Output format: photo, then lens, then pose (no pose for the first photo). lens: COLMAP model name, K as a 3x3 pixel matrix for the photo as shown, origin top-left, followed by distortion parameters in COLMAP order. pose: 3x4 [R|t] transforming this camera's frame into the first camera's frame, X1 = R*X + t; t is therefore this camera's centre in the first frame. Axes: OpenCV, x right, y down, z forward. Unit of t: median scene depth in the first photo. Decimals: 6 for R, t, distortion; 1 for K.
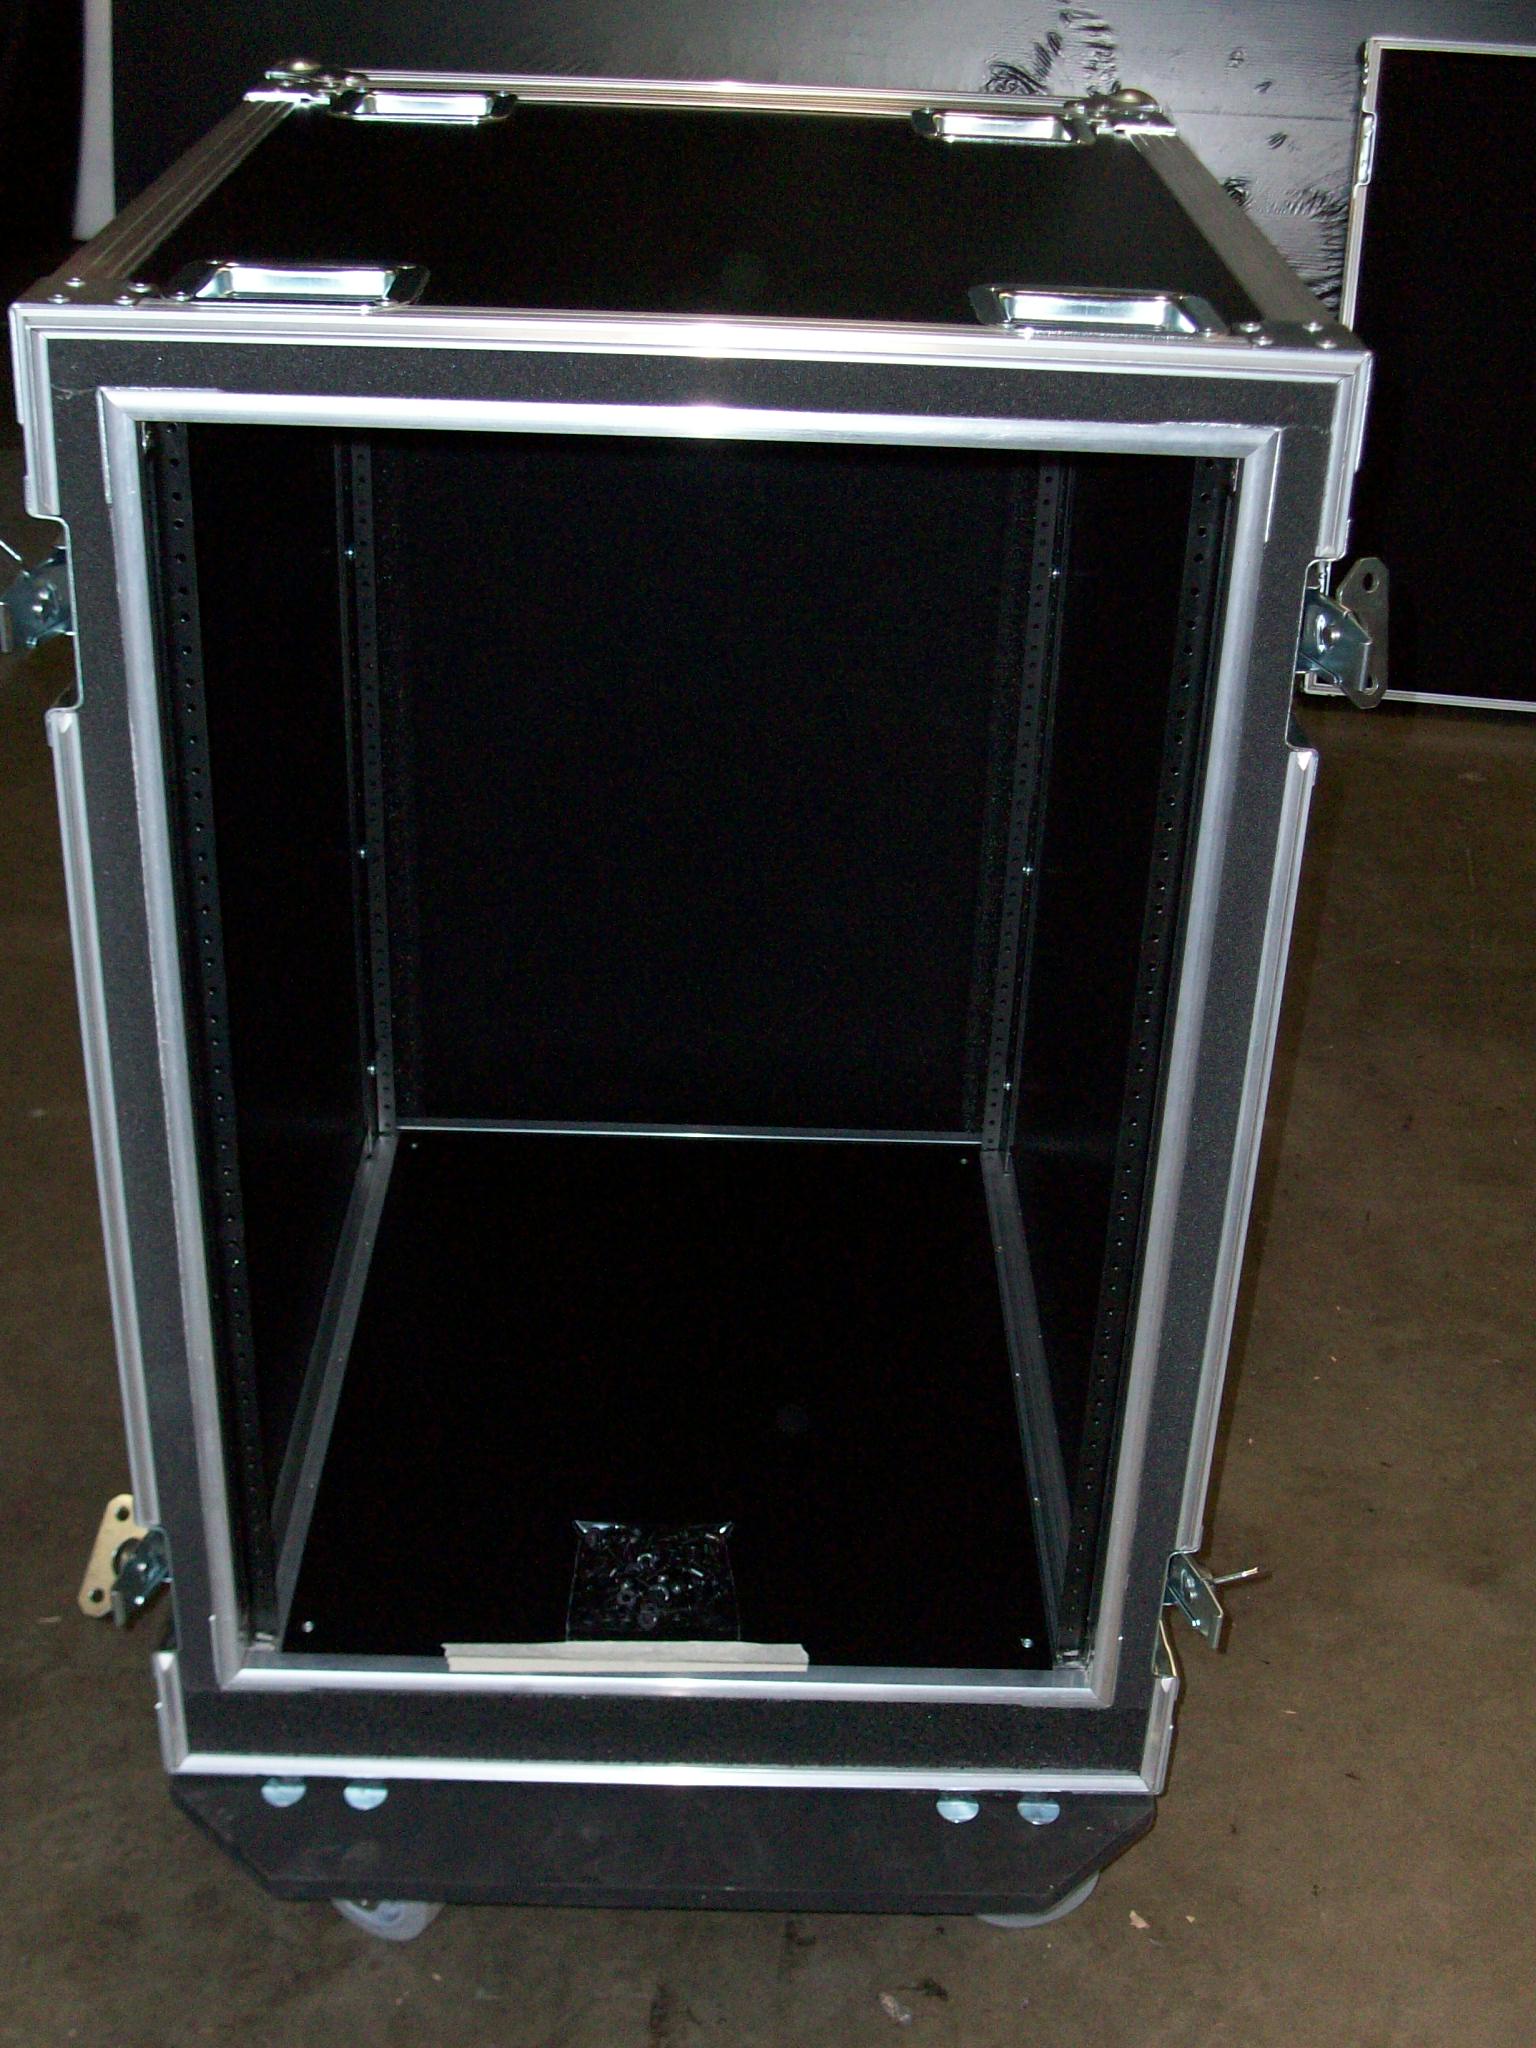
lens RADIAL K [[2608.2, 0, 768.0], [0, 2608.2, 1024.0], [0, 0, 1]] dist [-0.004174, -0.038193]
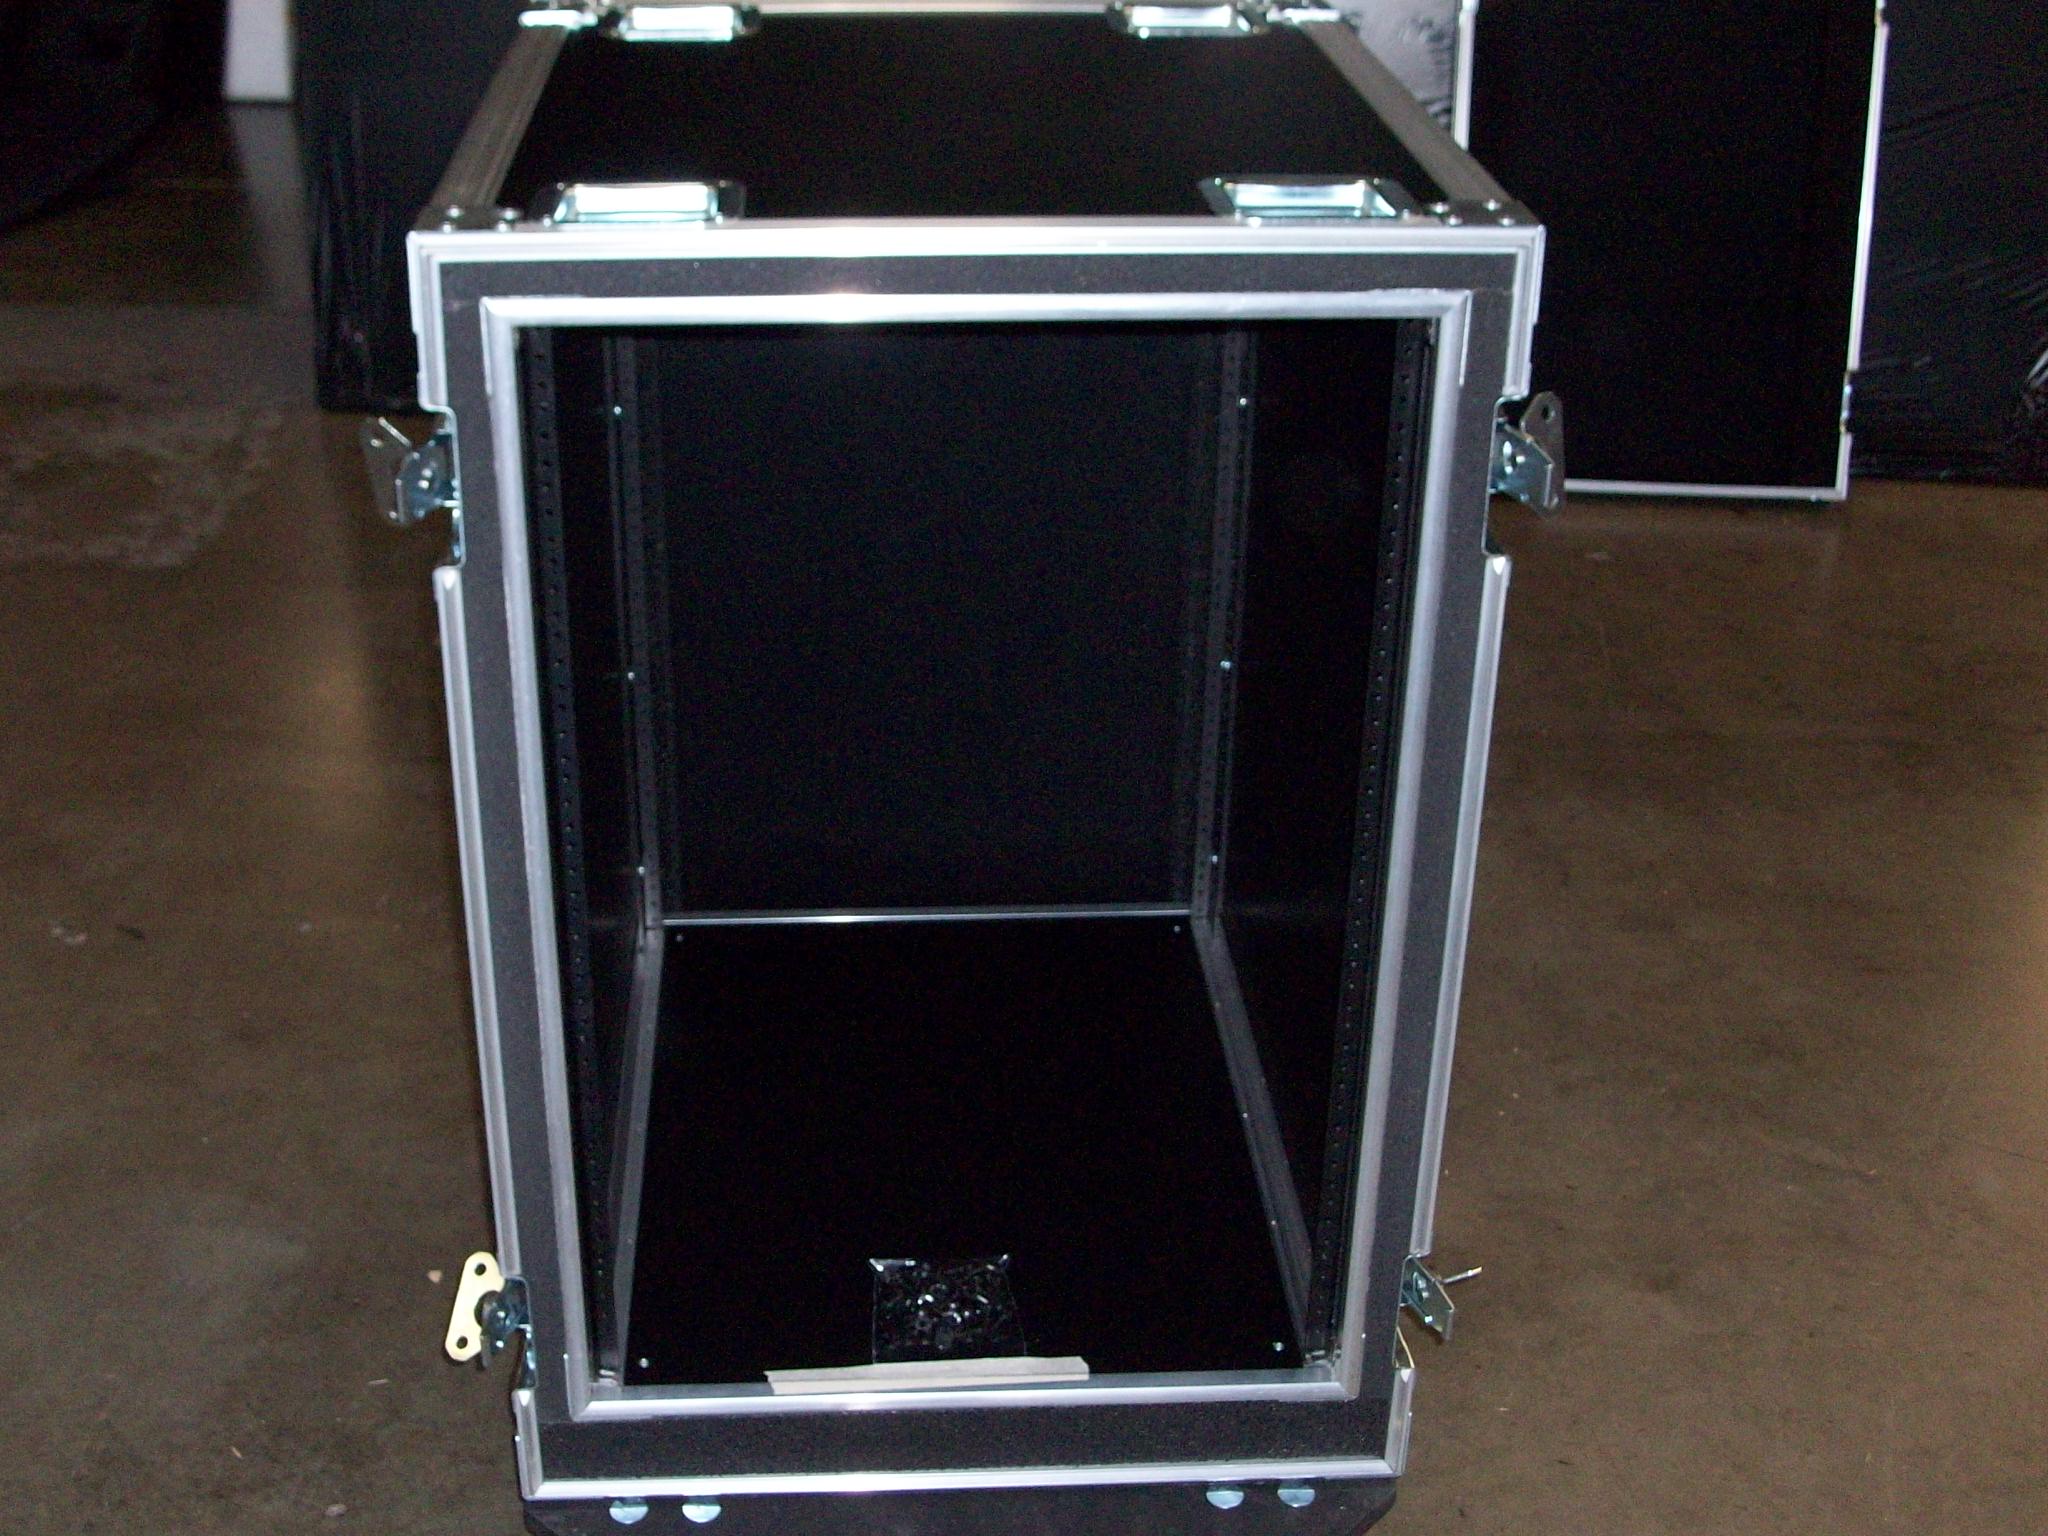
lens RADIAL K [[2513.8, 0, 959.0], [0, 2513.8, 736.5], [0, 0, 1]] dist [-0.000422, -0.009460]
pose [[0.998863, -0.044858, 0.016138, -0.046236], [0.045355, 0.998462, -0.031889, 0.001183], [-0.014683, 0.032585, 0.999361, -0.101023]]
